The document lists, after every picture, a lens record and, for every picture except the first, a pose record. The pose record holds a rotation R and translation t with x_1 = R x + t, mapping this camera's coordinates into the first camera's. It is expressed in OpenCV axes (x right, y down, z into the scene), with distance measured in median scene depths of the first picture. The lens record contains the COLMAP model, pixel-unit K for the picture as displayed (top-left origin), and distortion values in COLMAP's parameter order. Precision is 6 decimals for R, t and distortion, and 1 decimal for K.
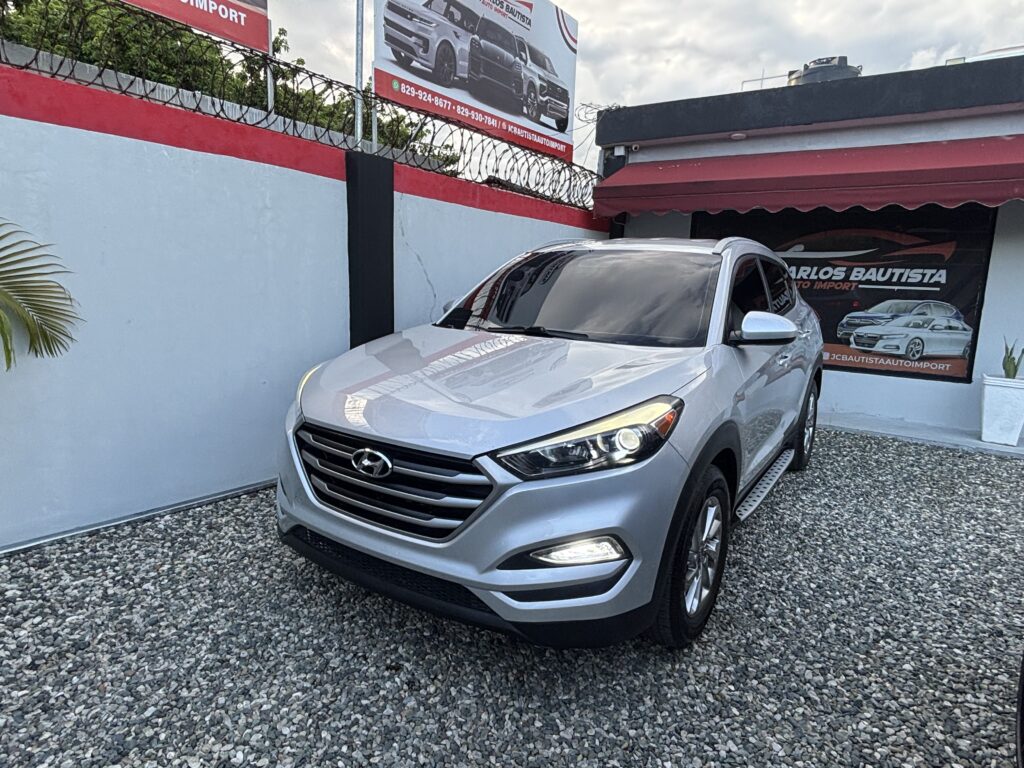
lens RADIAL K [[628.1, 0, 498.2], [0, 628.1, 392.1], [0, 0, 1]] dist [-0.010724, 0.002859]
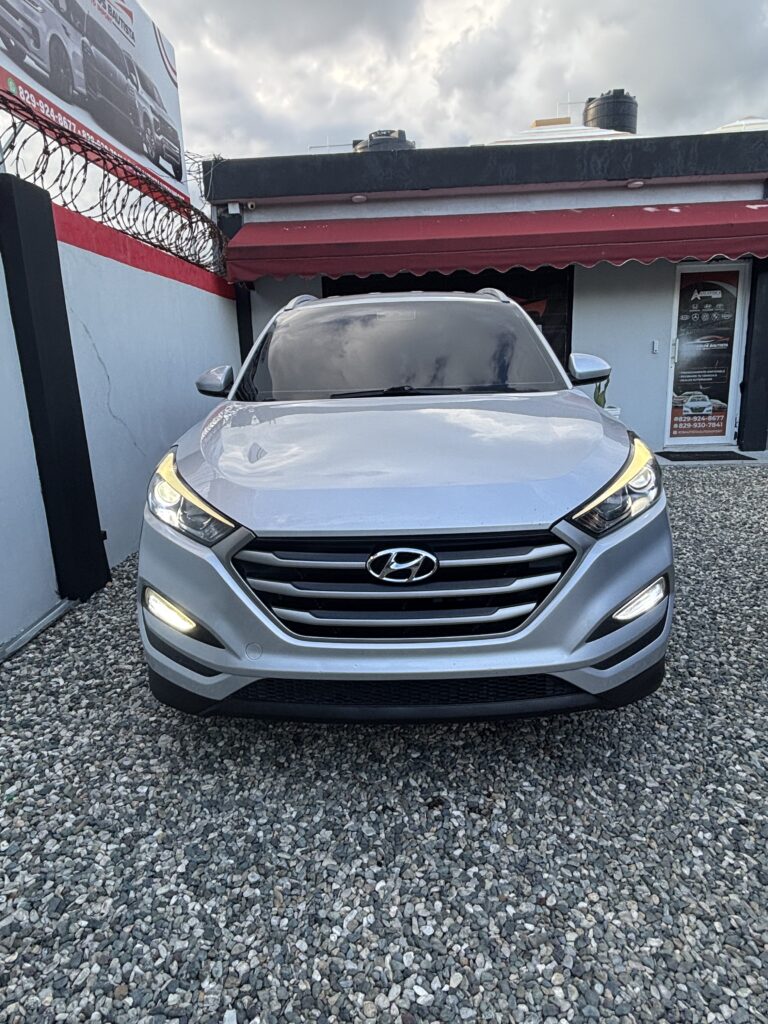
lens RADIAL K [[628.1, 0, 385.8], [0, 628.1, 520.4], [0, 0, 1]] dist [-0.010724, 0.002859]
pose [[0.837457, -0.195222, 0.510446, -0.215314], [0.158948, 0.980651, 0.114277, -0.011737], [-0.522879, -0.014568, 0.852283, 0.126373]]
